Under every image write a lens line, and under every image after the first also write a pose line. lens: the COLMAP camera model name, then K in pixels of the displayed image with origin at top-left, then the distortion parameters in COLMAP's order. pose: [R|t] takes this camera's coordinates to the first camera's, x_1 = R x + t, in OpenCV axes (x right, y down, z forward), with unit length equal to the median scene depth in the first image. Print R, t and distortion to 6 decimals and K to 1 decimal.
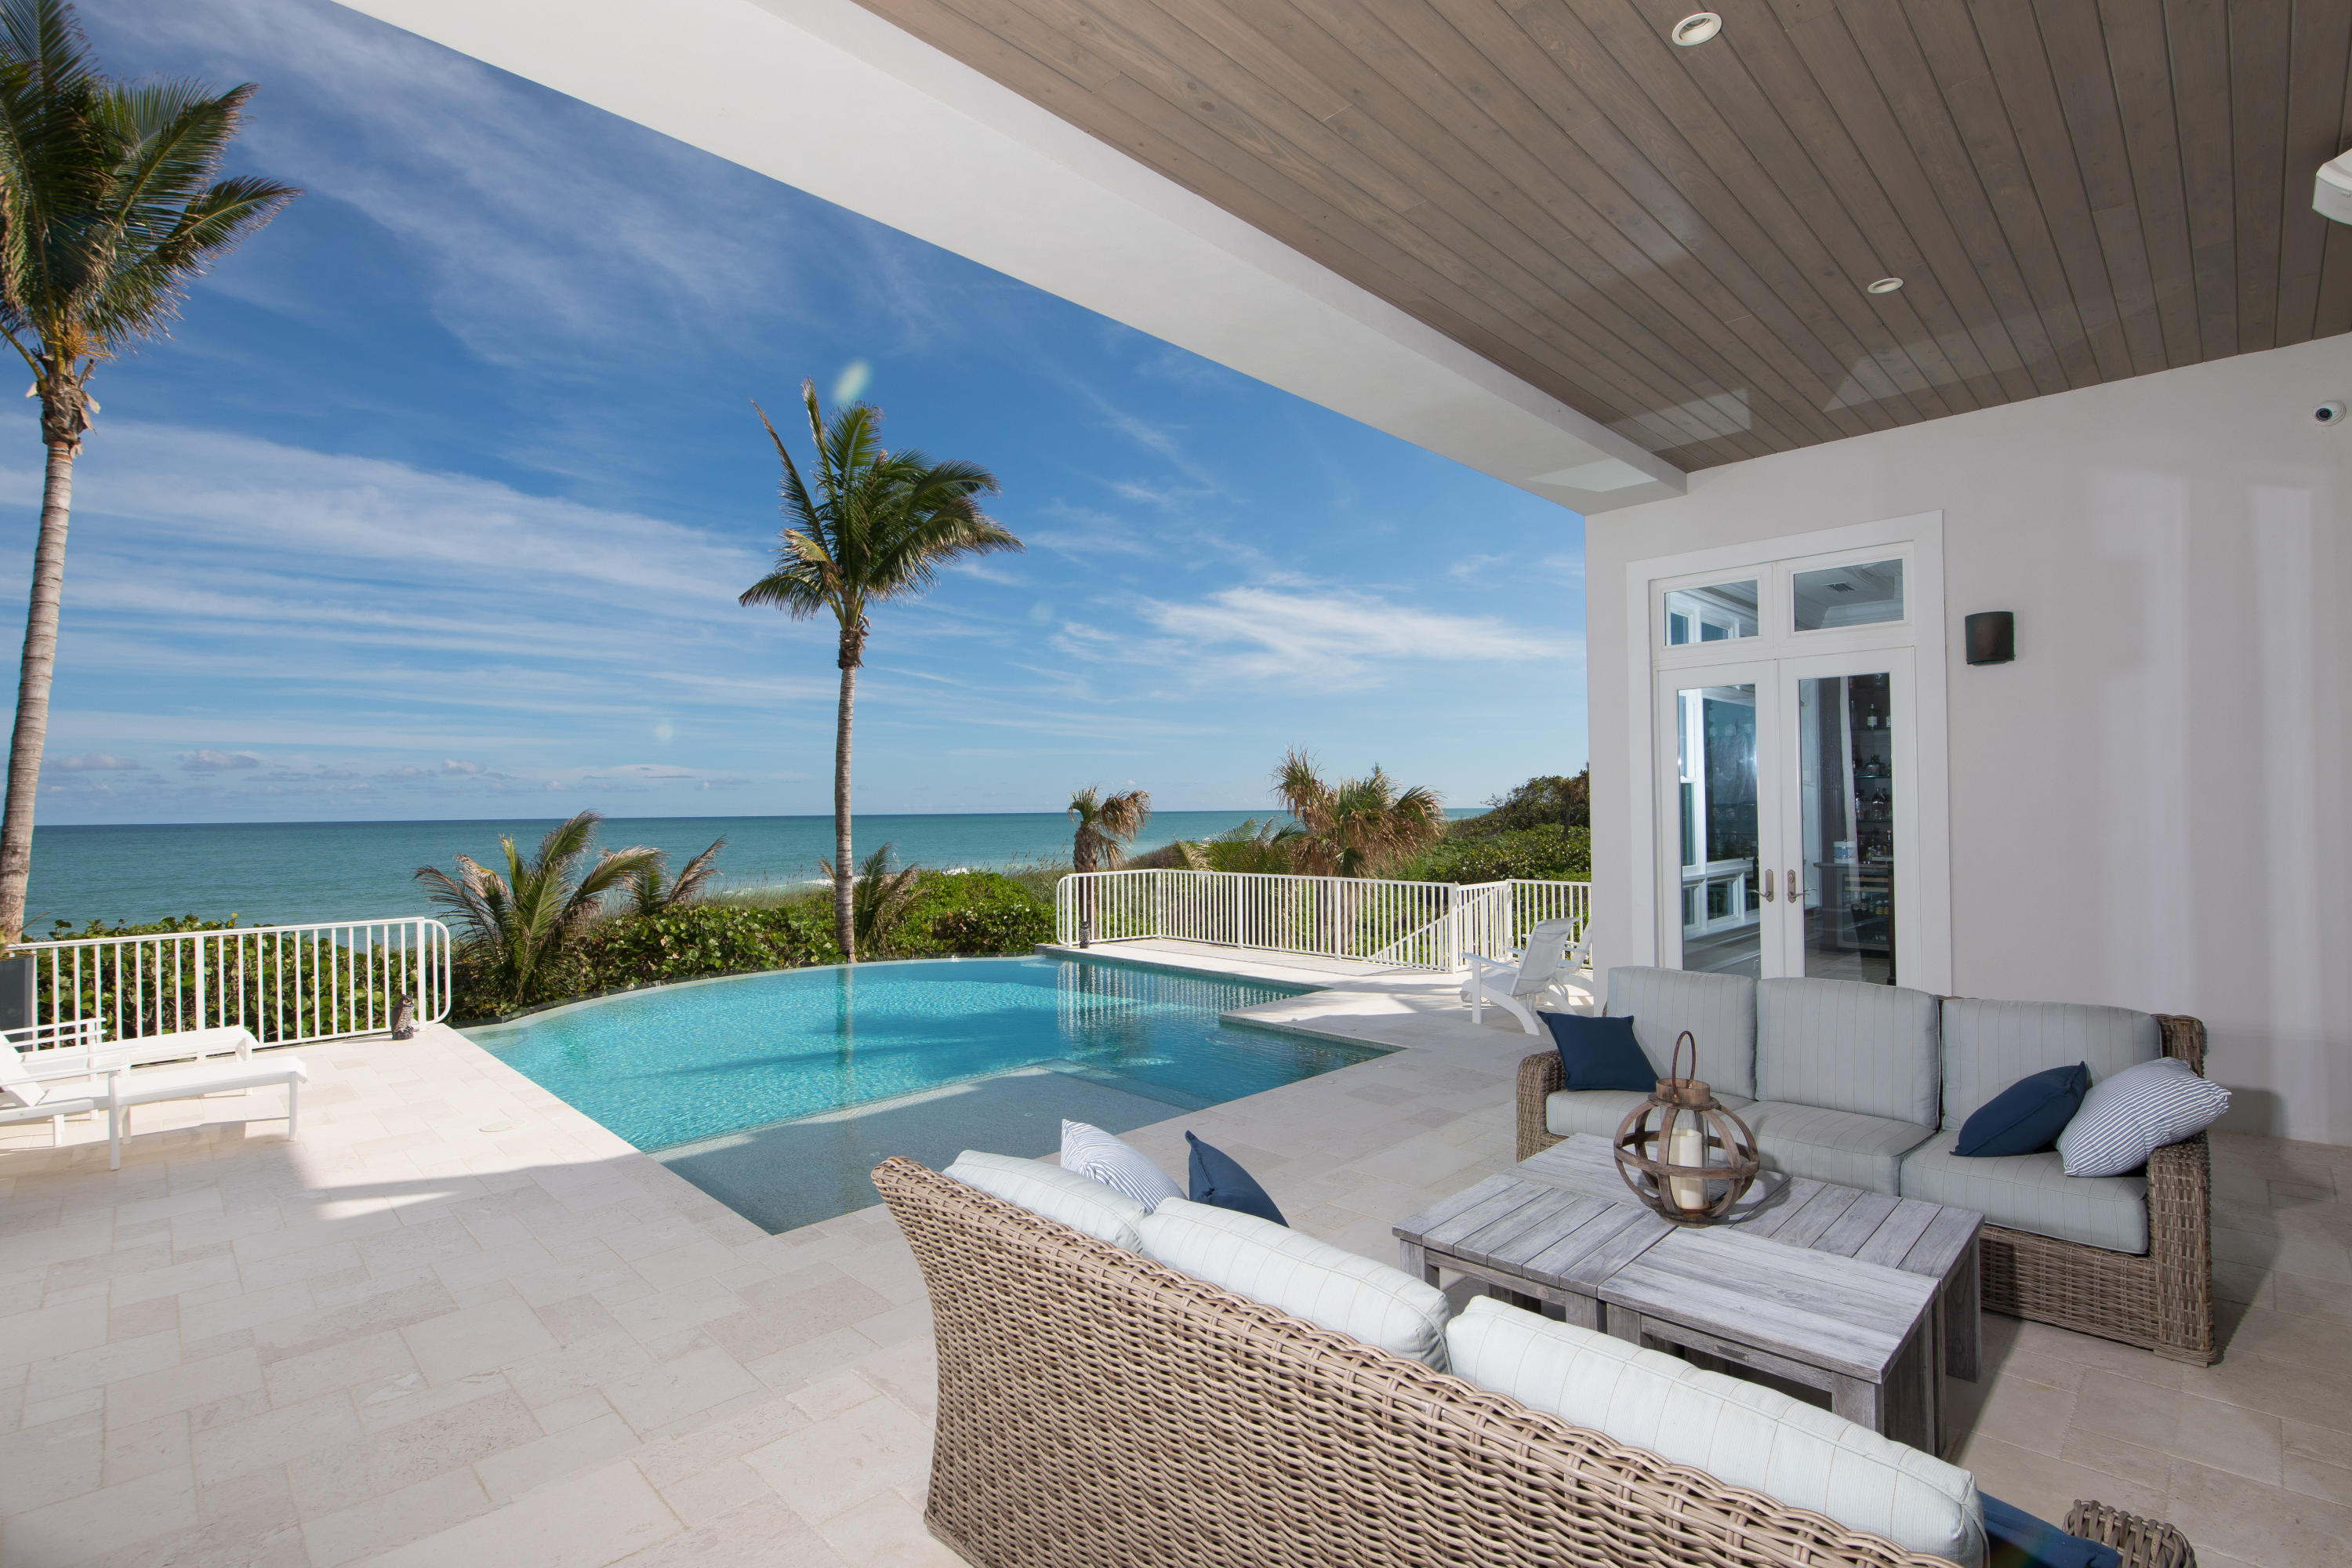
lens RADIAL K [[1084.2, 0, 1224.9], [0, 1084.2, 801.8], [0, 0, 1]] dist [-0.001539, -0.000986]
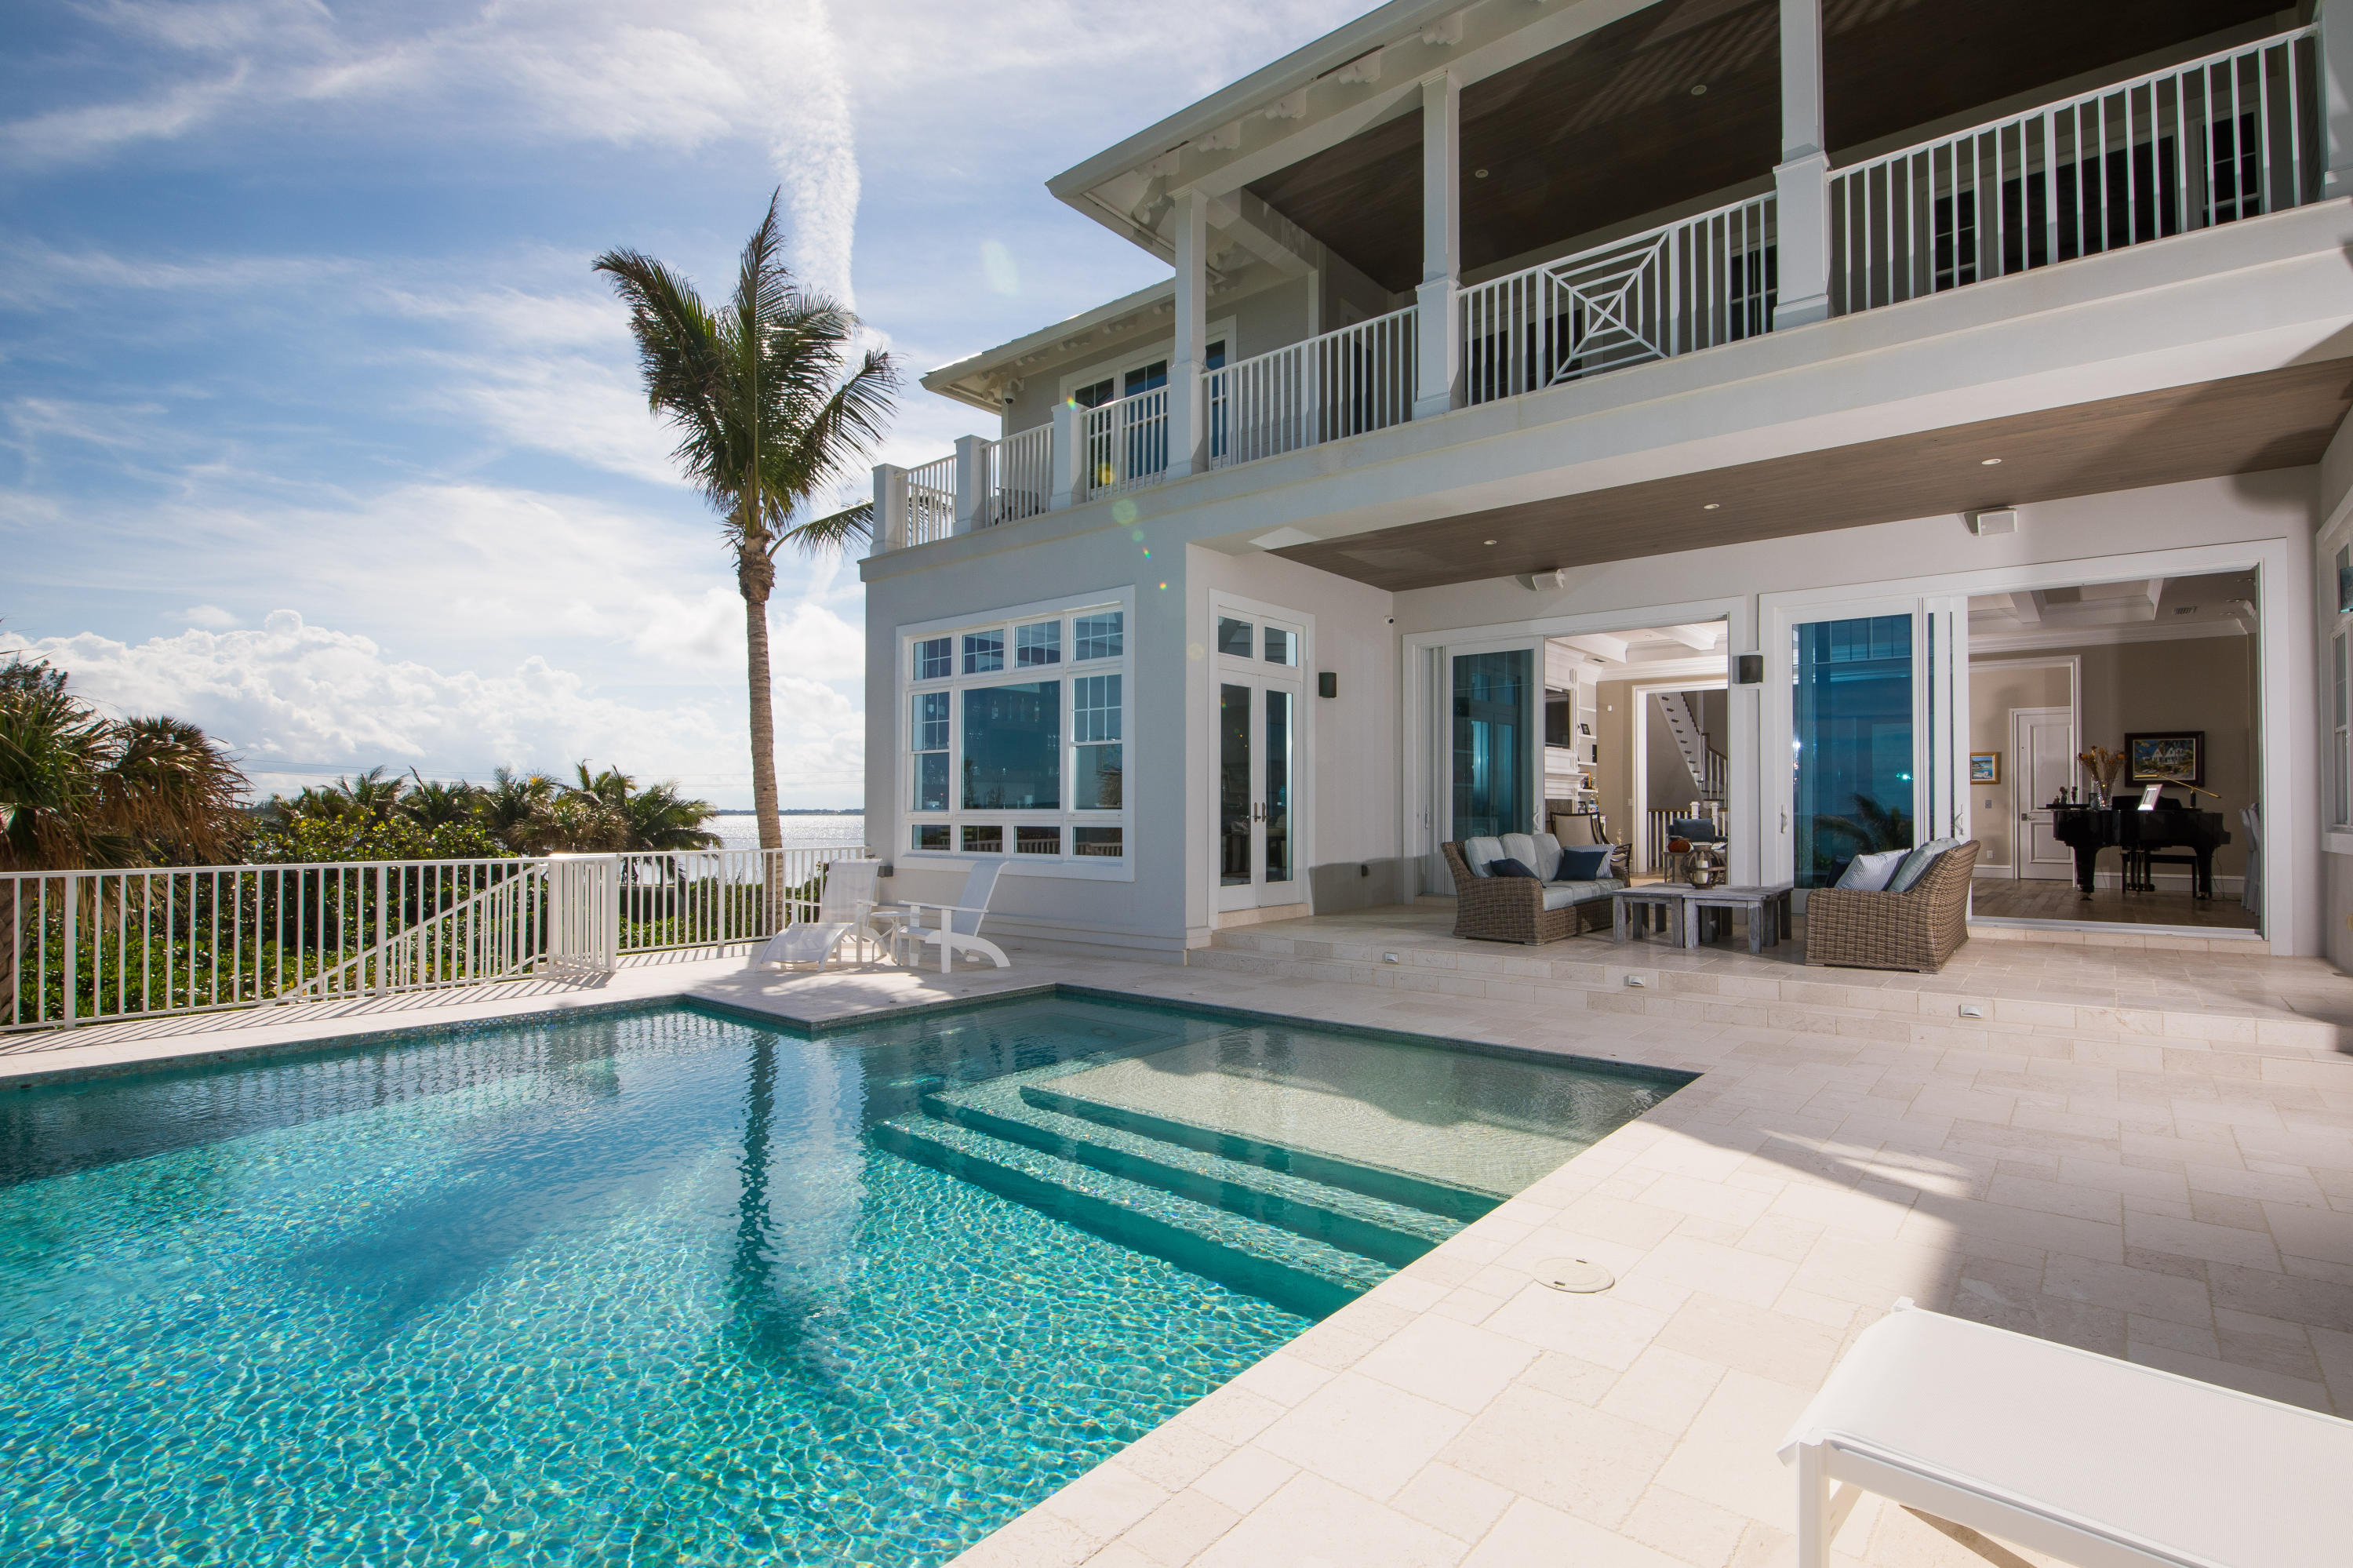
lens RADIAL K [[1084.7, 0, 1225.5], [0, 1084.7, 801.8], [0, 0, 1]] dist [-0.001539, -0.000986]
pose [[-0.096915, 0.021210, 0.995067, -1.271373], [0.002208, 0.999775, -0.021095, 0.110507], [-0.995290, 0.000153, -0.096940, 1.351701]]
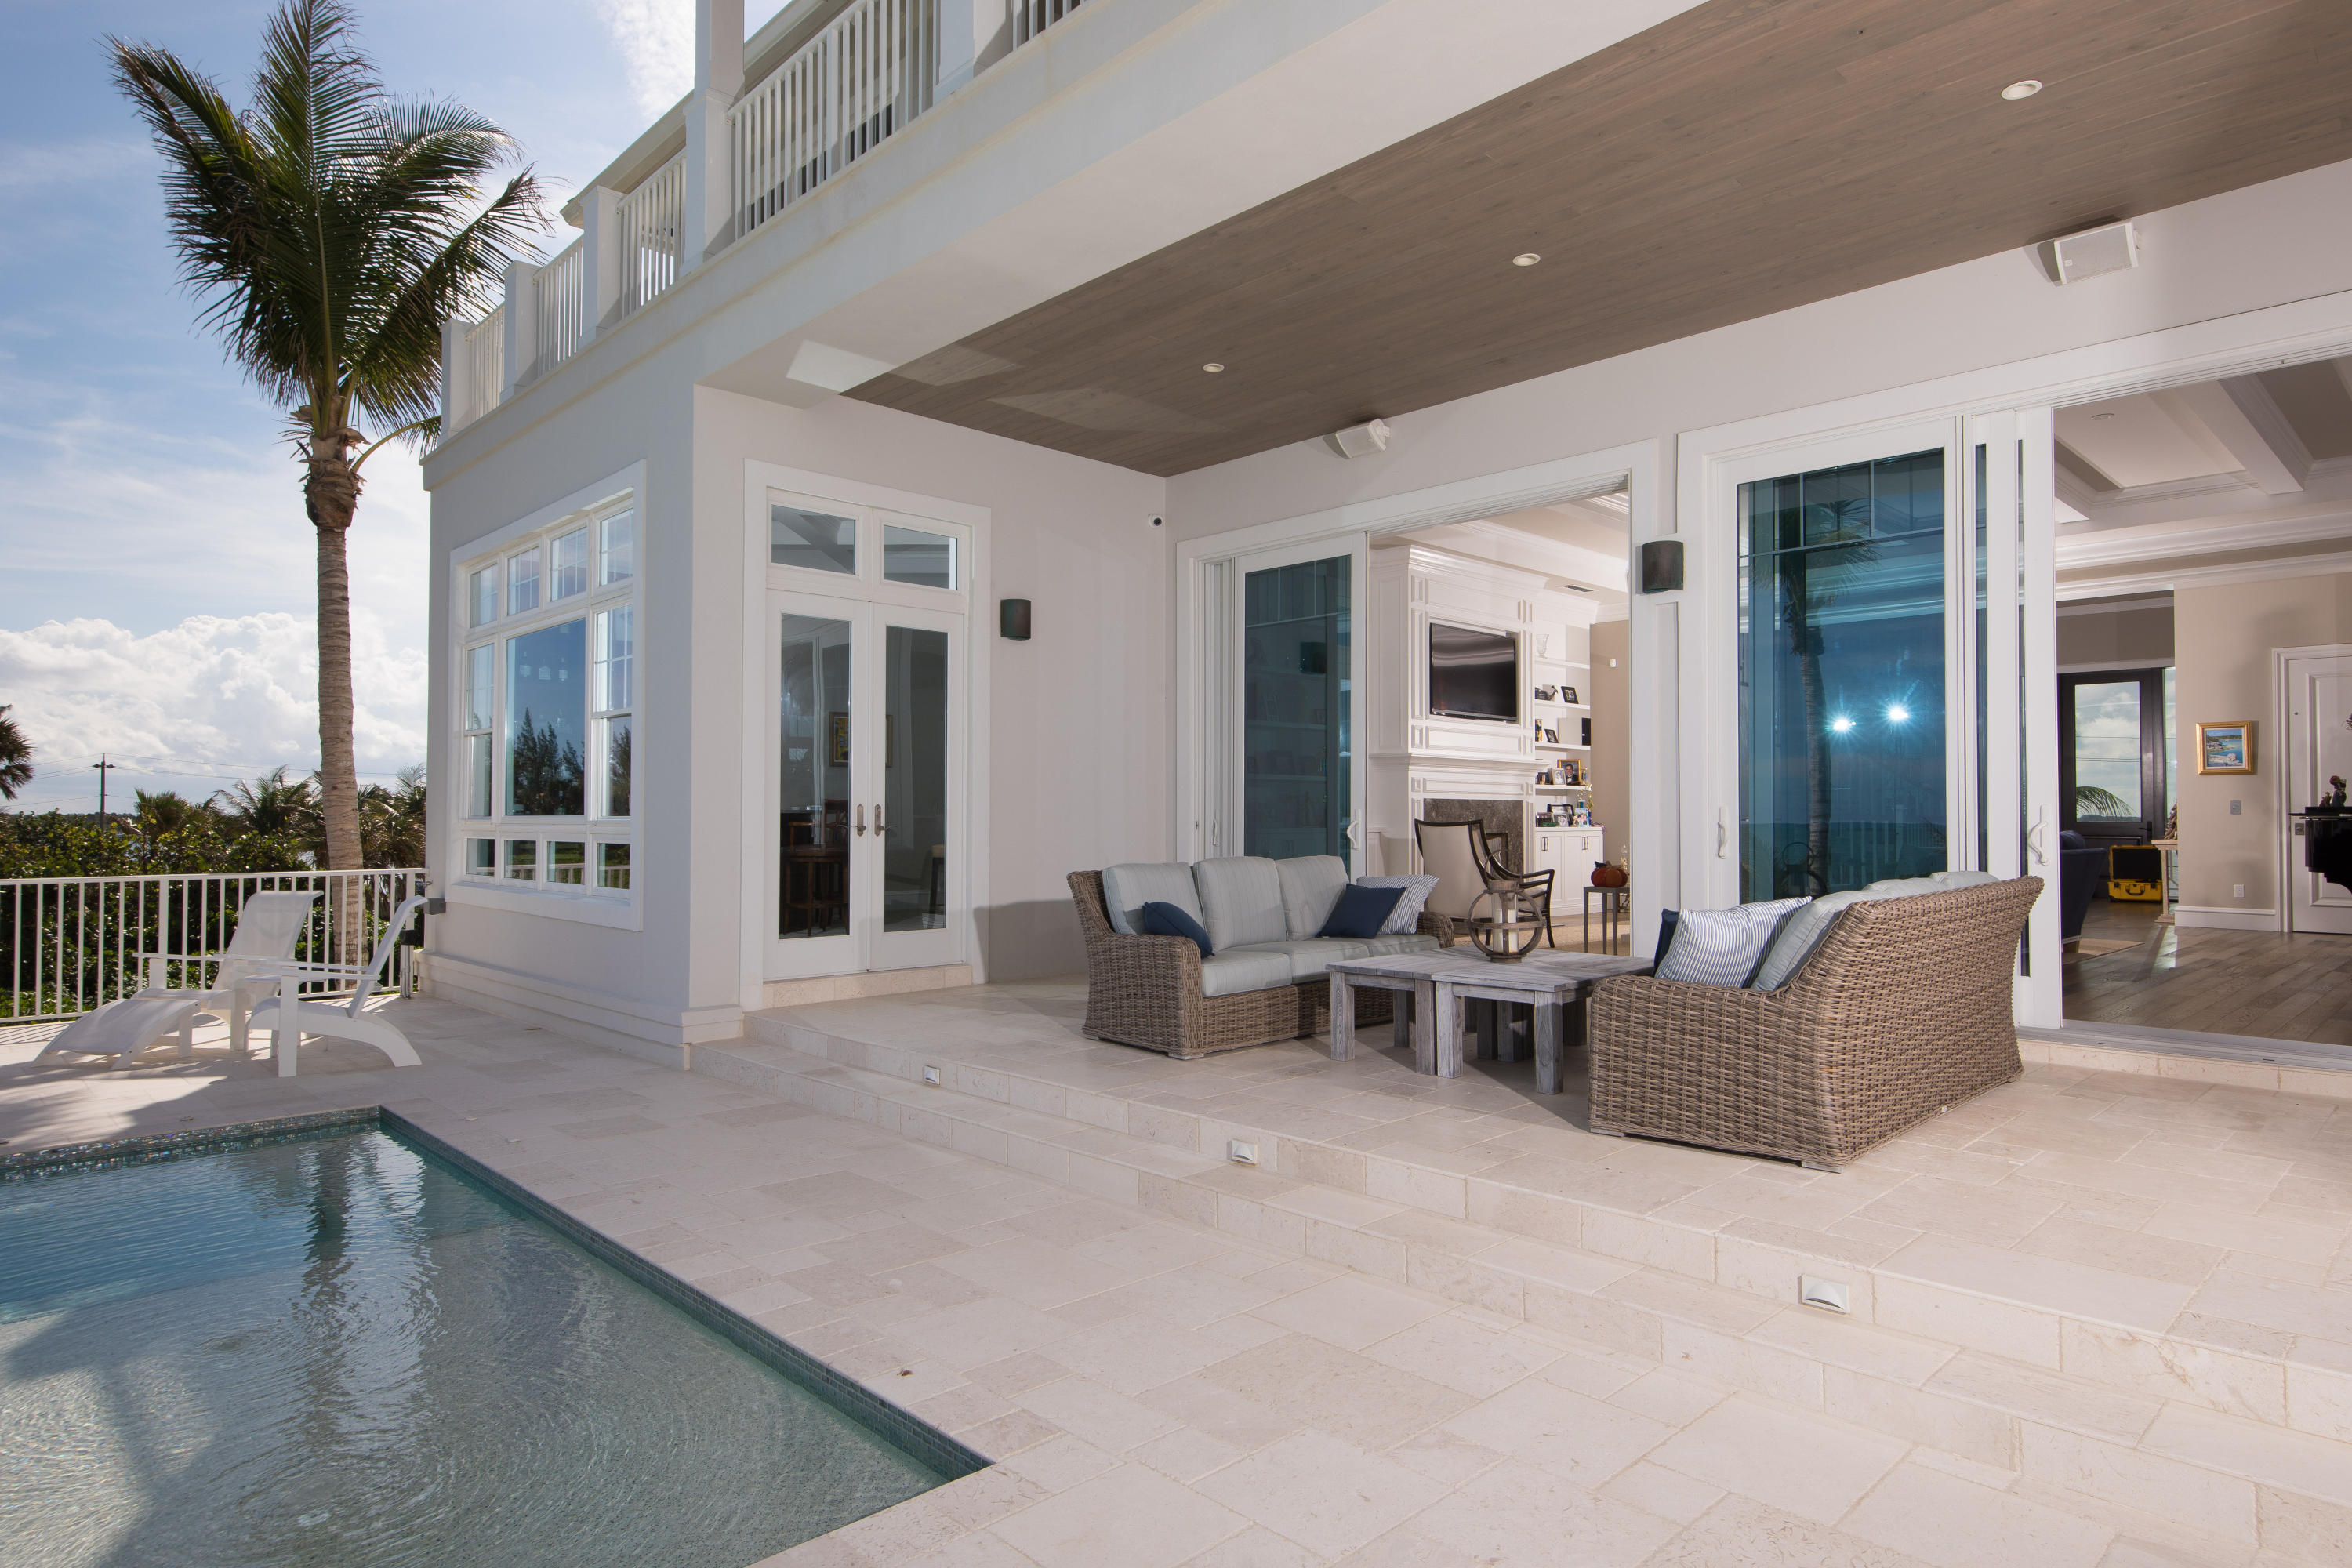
lens RADIAL K [[1299.5, 0, 1156.1], [0, 1299.5, 826.2], [0, 0, 1]] dist [0.001648, 0.001694]
pose [[0.043077, 0.002434, 0.999069, -0.819756], [0.000394, 0.999997, -0.002454, 0.098616], [-0.999072, 0.000499, 0.043076, 0.746876]]
